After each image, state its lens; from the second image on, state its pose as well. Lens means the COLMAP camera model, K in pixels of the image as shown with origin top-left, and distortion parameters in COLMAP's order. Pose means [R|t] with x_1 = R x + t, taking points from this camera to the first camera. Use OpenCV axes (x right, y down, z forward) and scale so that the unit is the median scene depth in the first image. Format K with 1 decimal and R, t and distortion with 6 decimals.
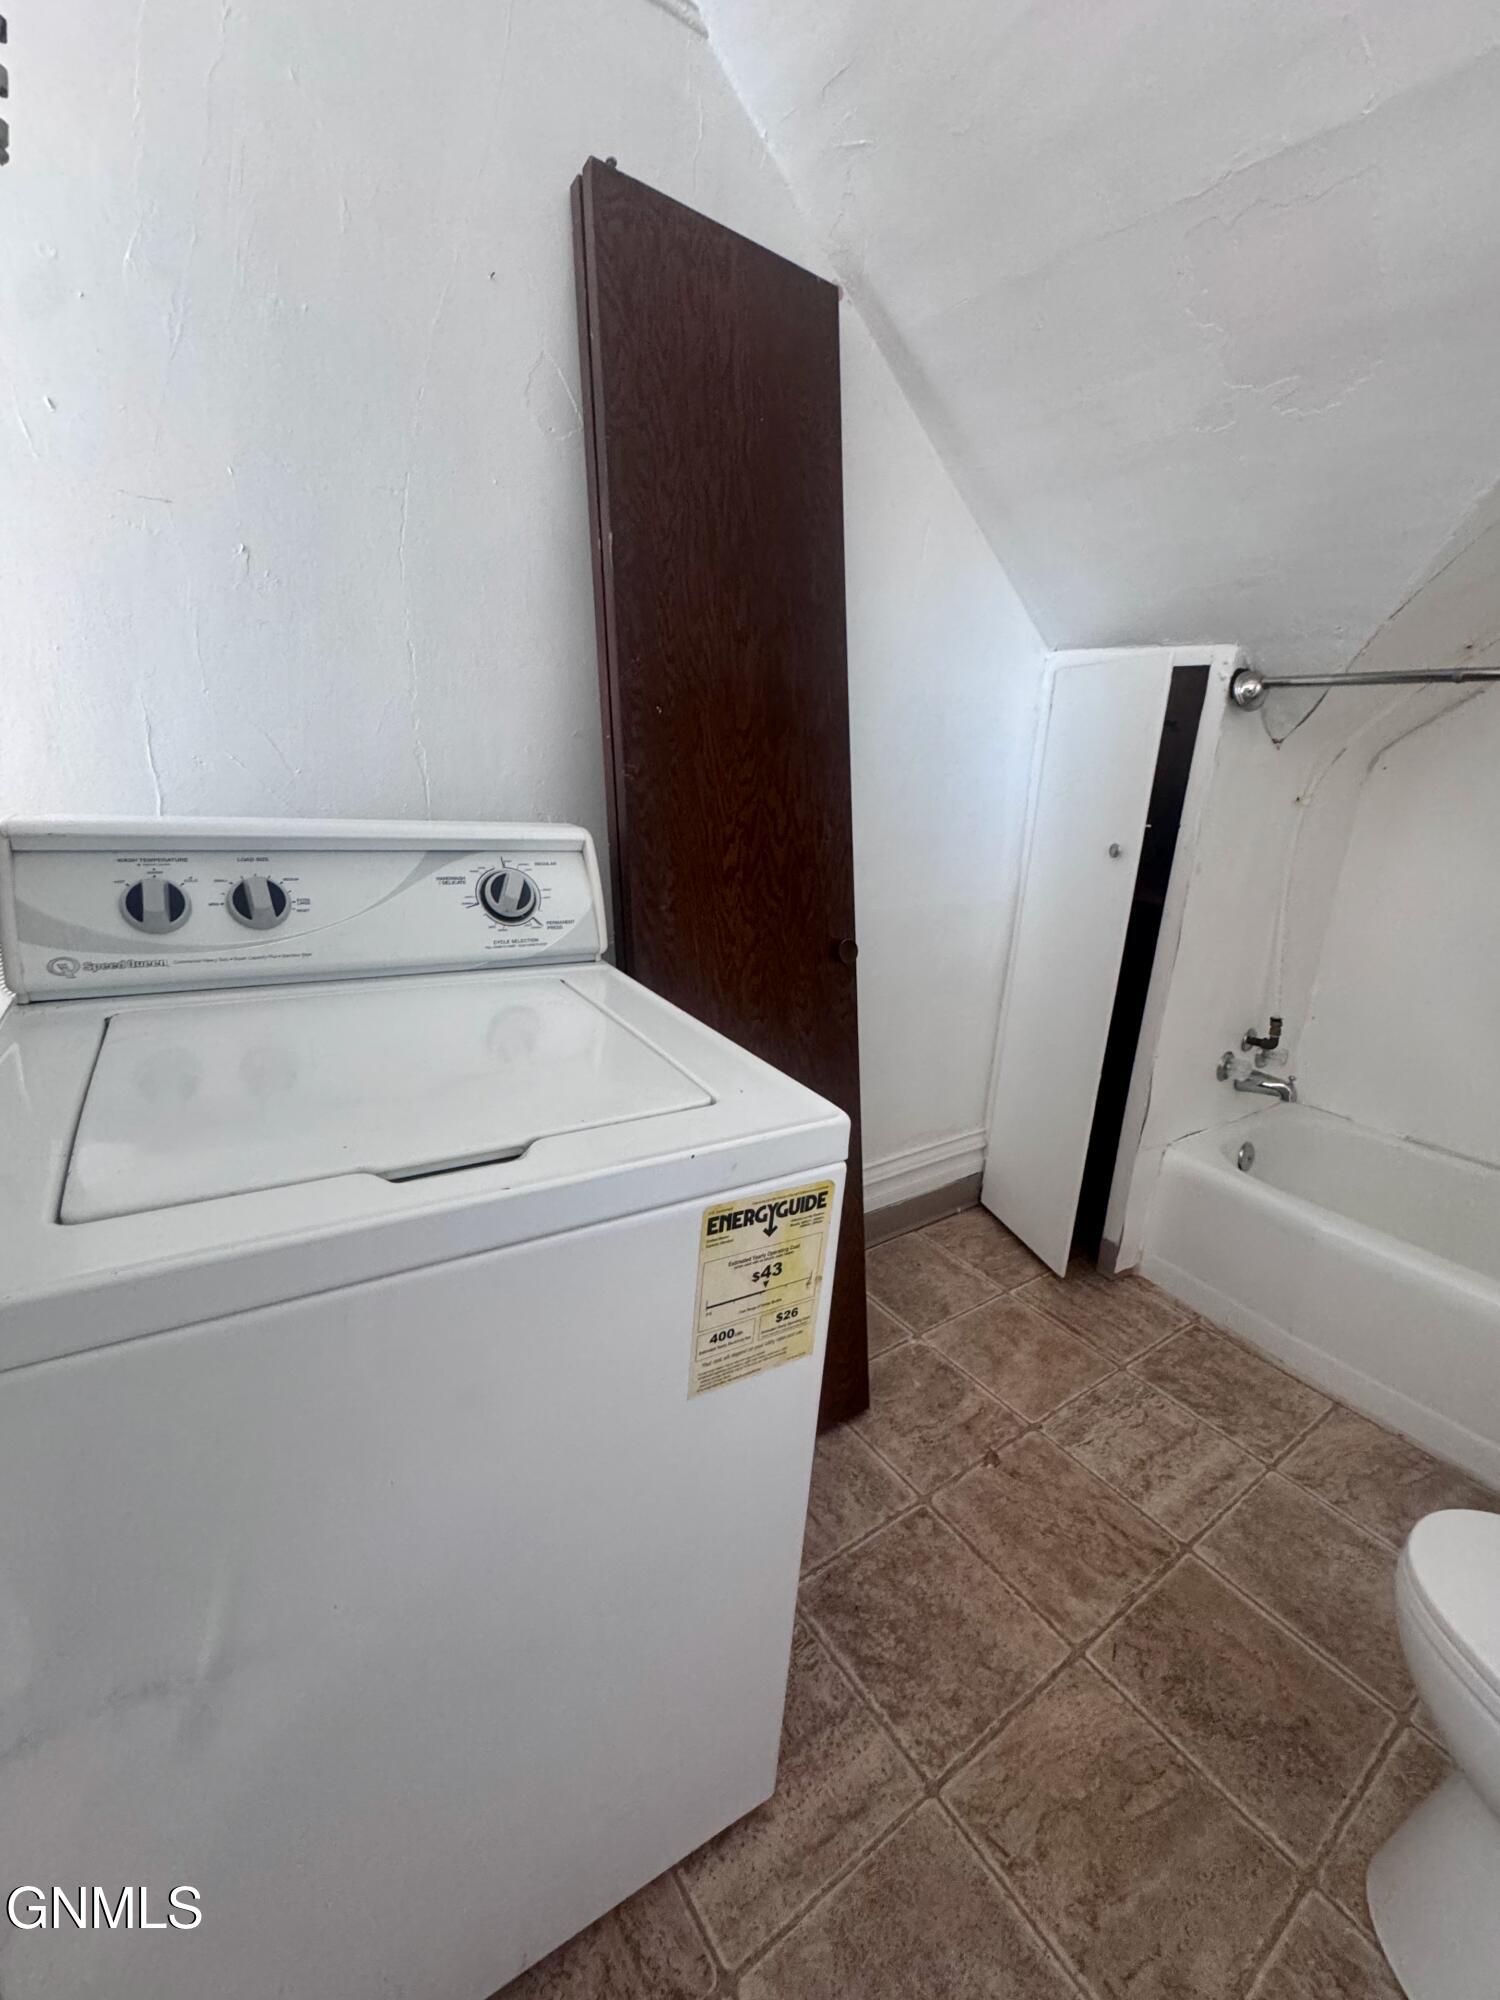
lens RADIAL K [[821.9, 0, 754.9], [0, 821.9, 1005.2], [0, 0, 1]] dist [-0.003925, 0.001002]
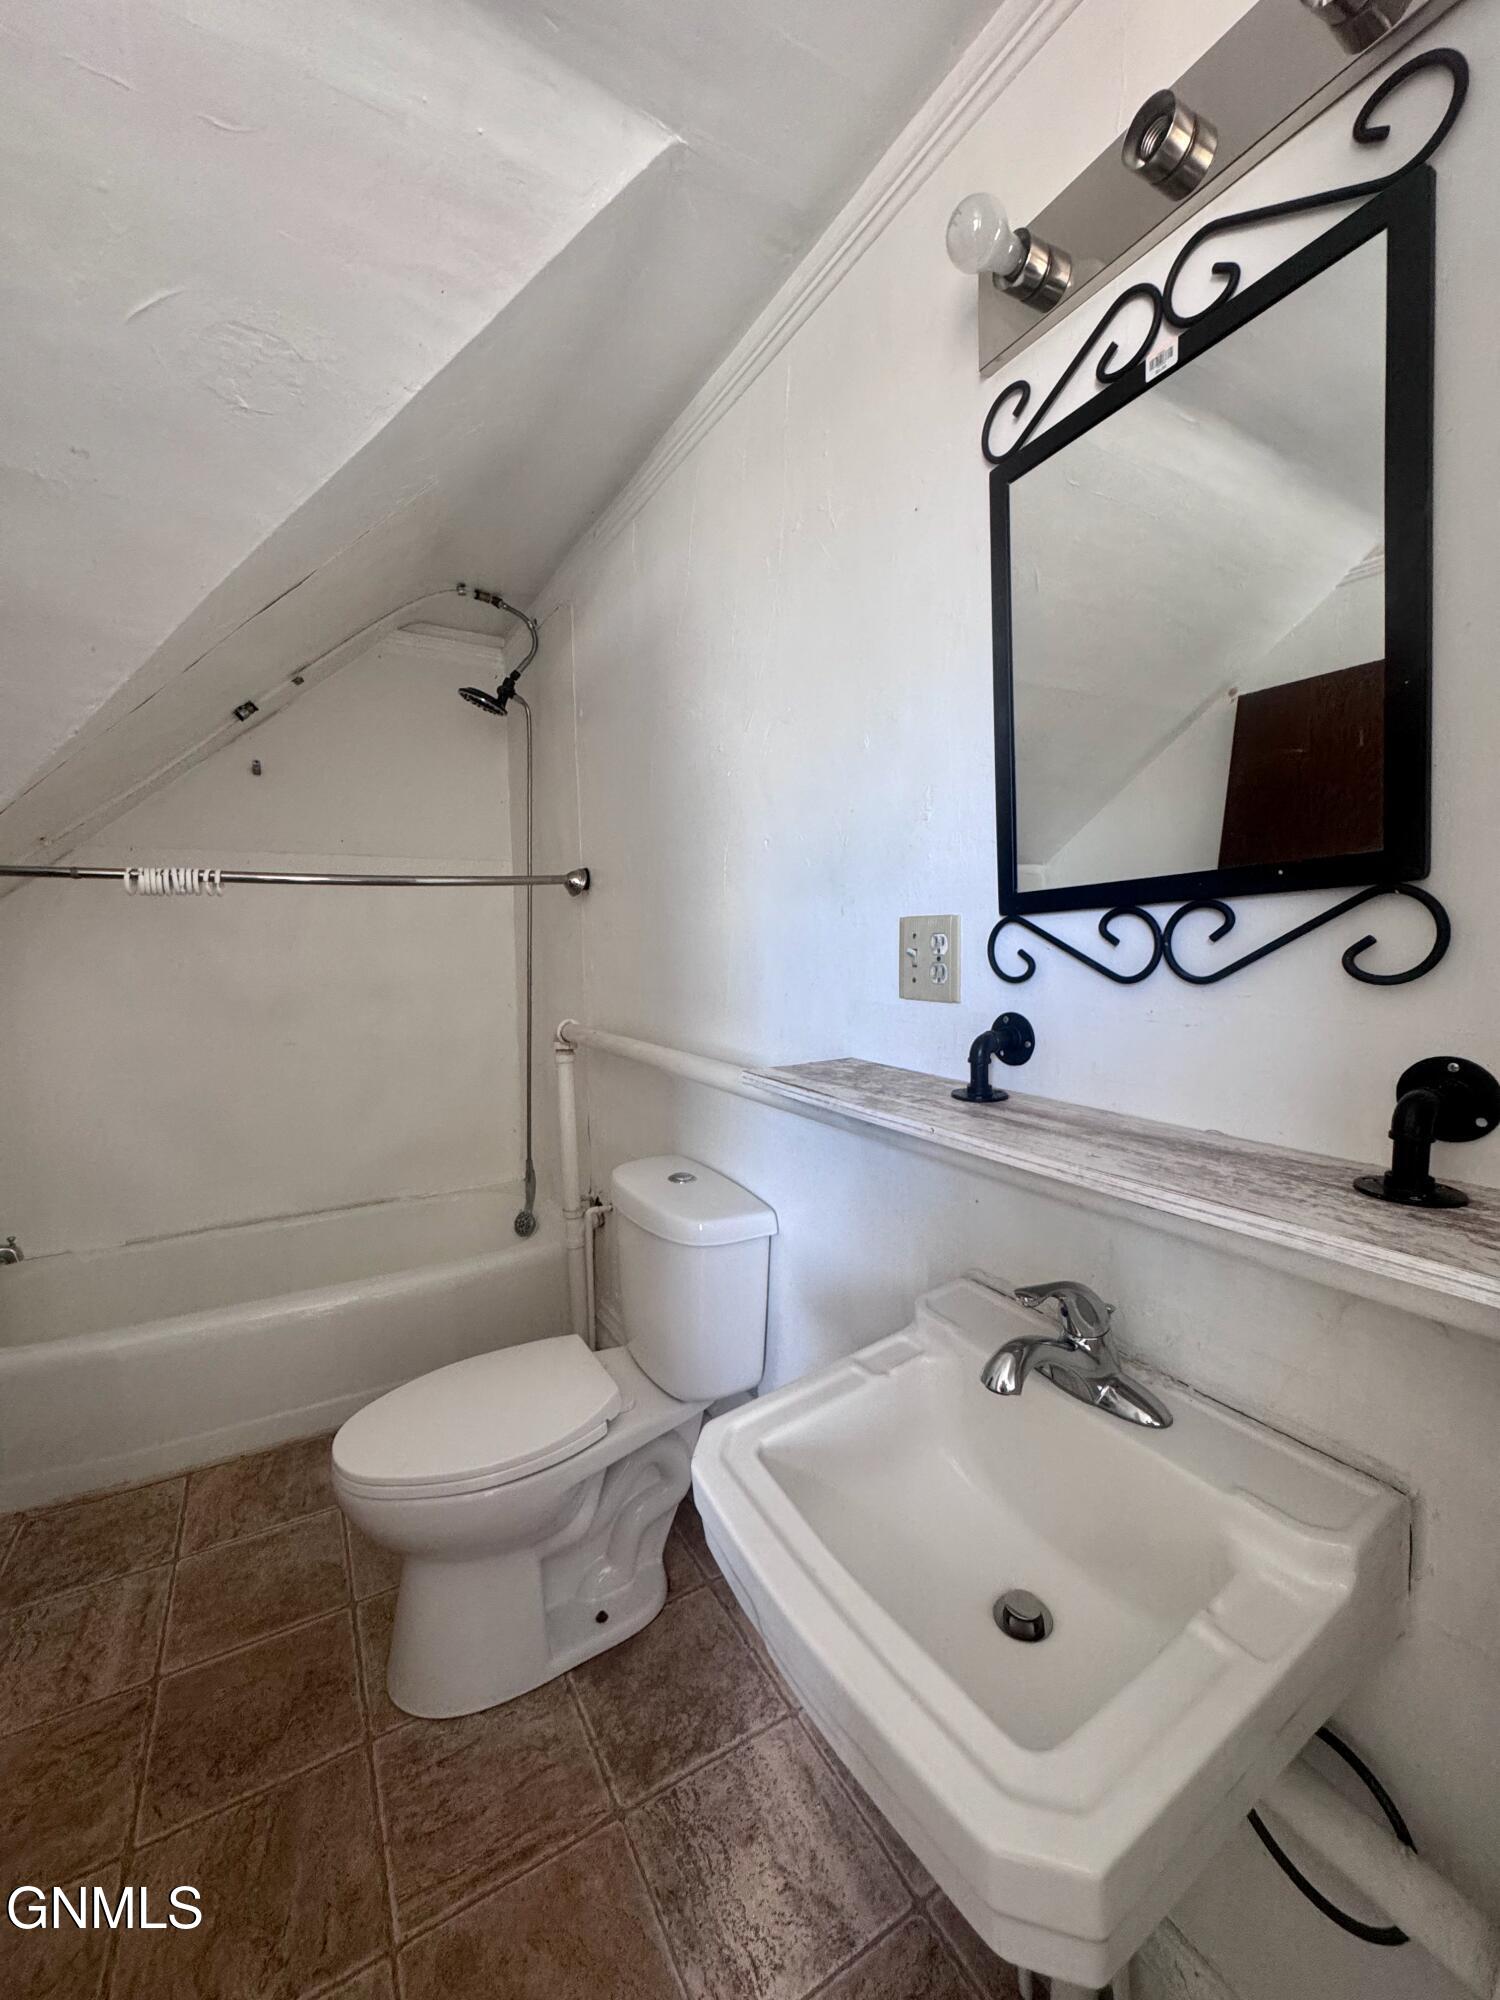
lens RADIAL K [[821.9, 0, 770.0], [0, 821.9, 996.0], [0, 0, 1]] dist [-0.003925, 0.001002]
pose [[0.062221, -0.142492, 0.987838, -0.268806], [0.292897, 0.948784, 0.118410, -0.043546], [-0.954117, 0.281968, 0.100770, -0.073159]]
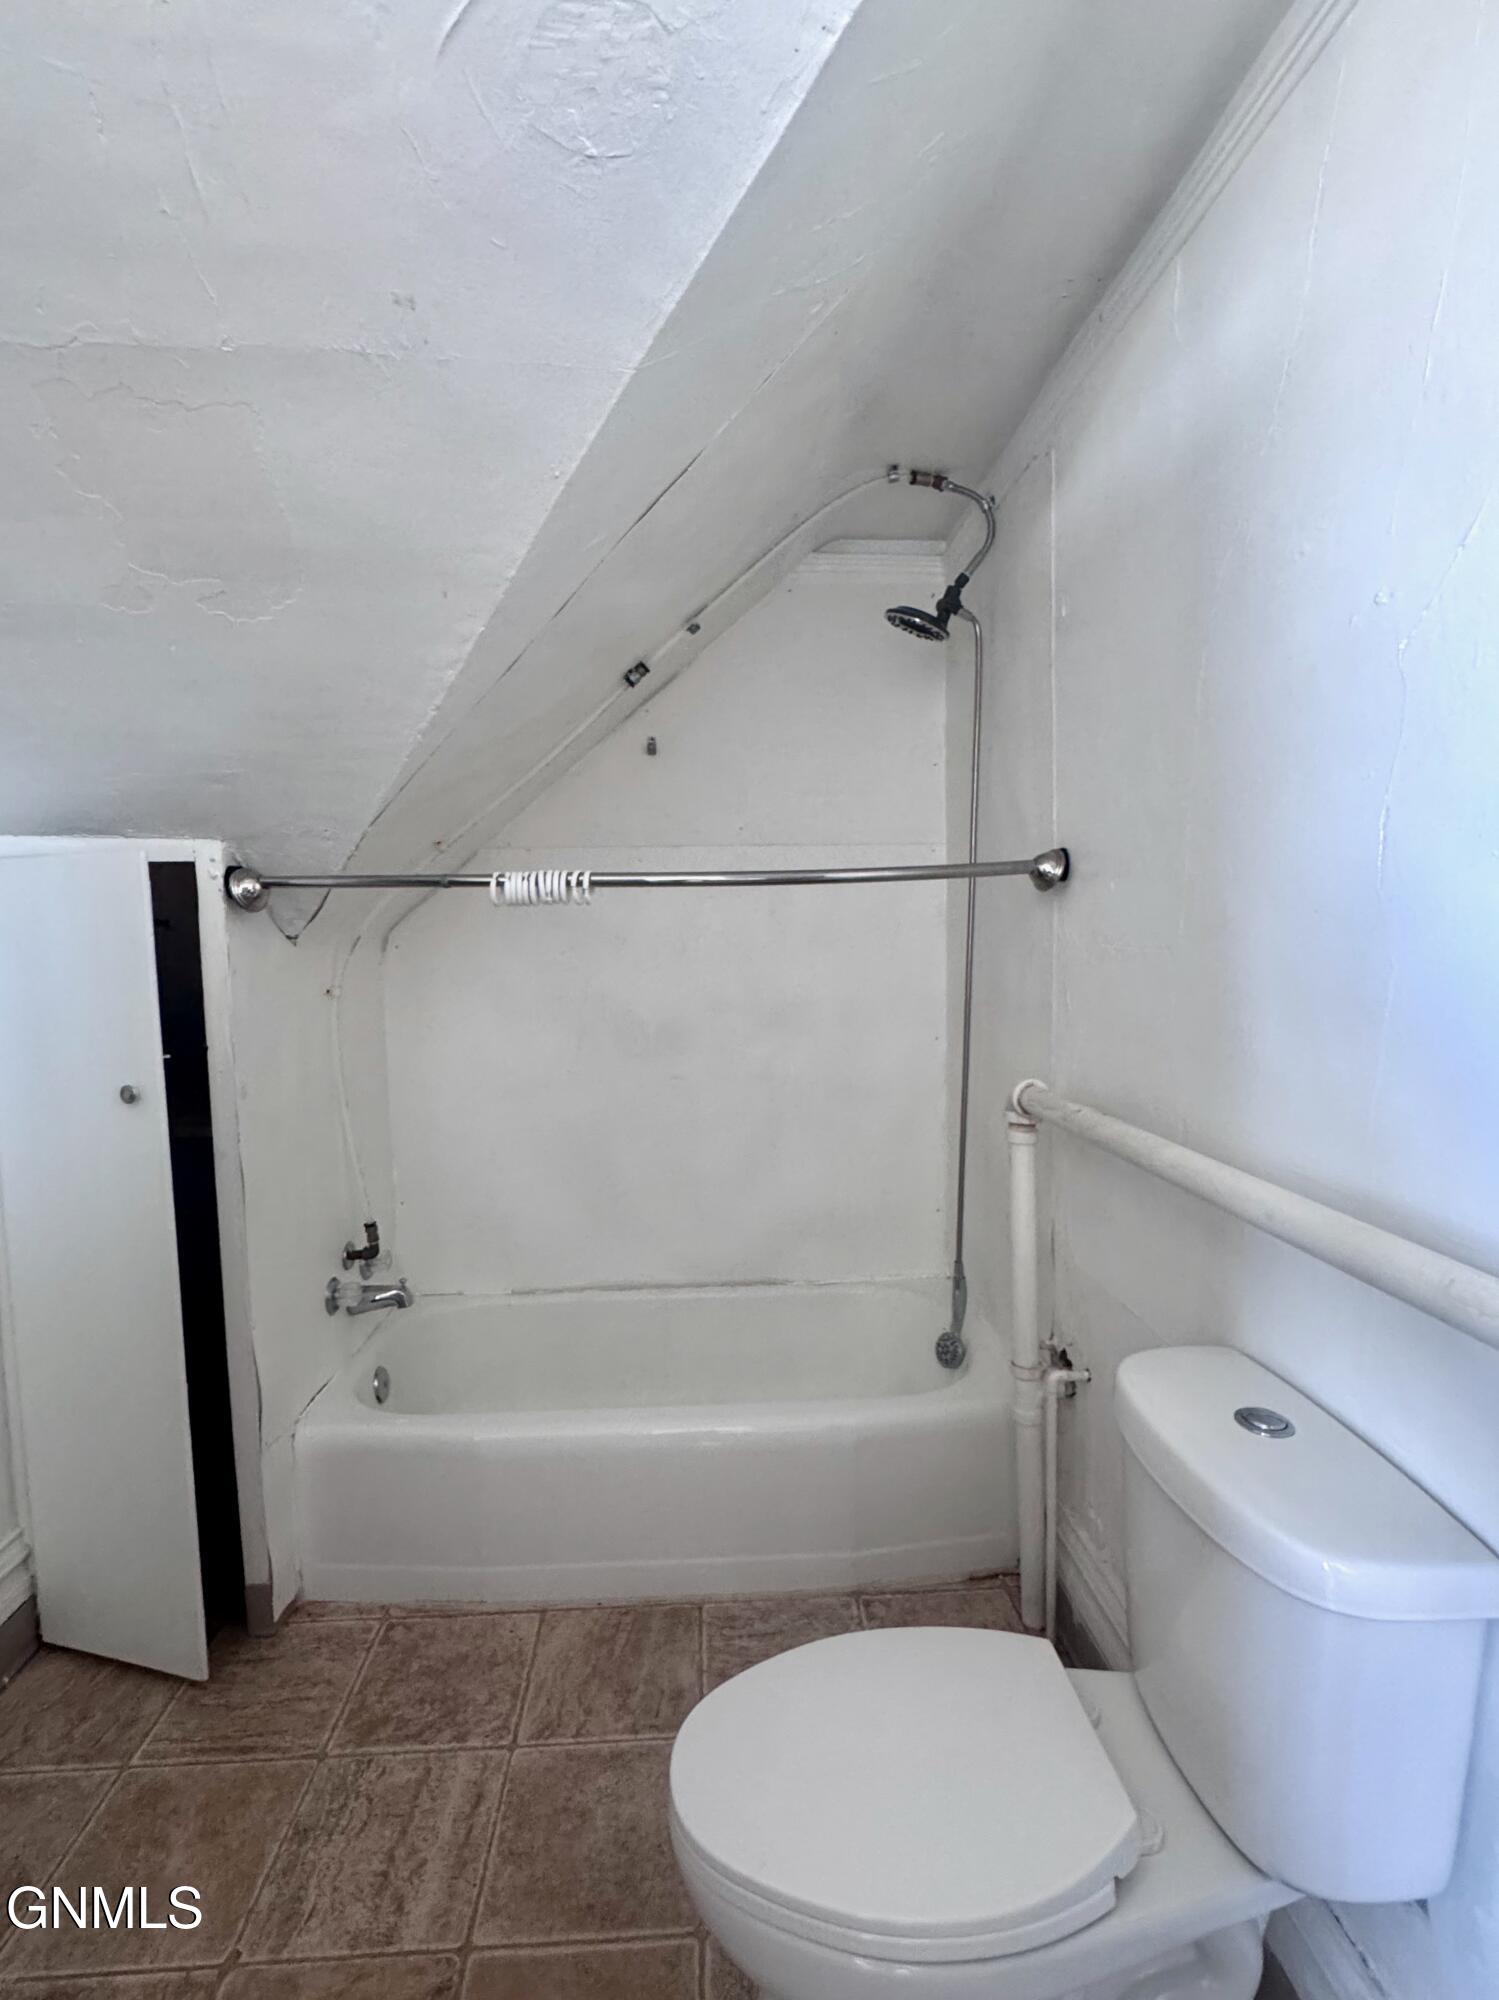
lens RADIAL K [[929.2, 0, 737.3], [0, 929.2, 992.0], [0, 0, 1]] dist [-0.003831, -0.000764]
pose [[0.534541, -0.127394, 0.835486, 0.037705], [0.284608, 0.957967, -0.036021, -0.087723], [-0.795779, 0.257041, 0.548330, 0.064961]]
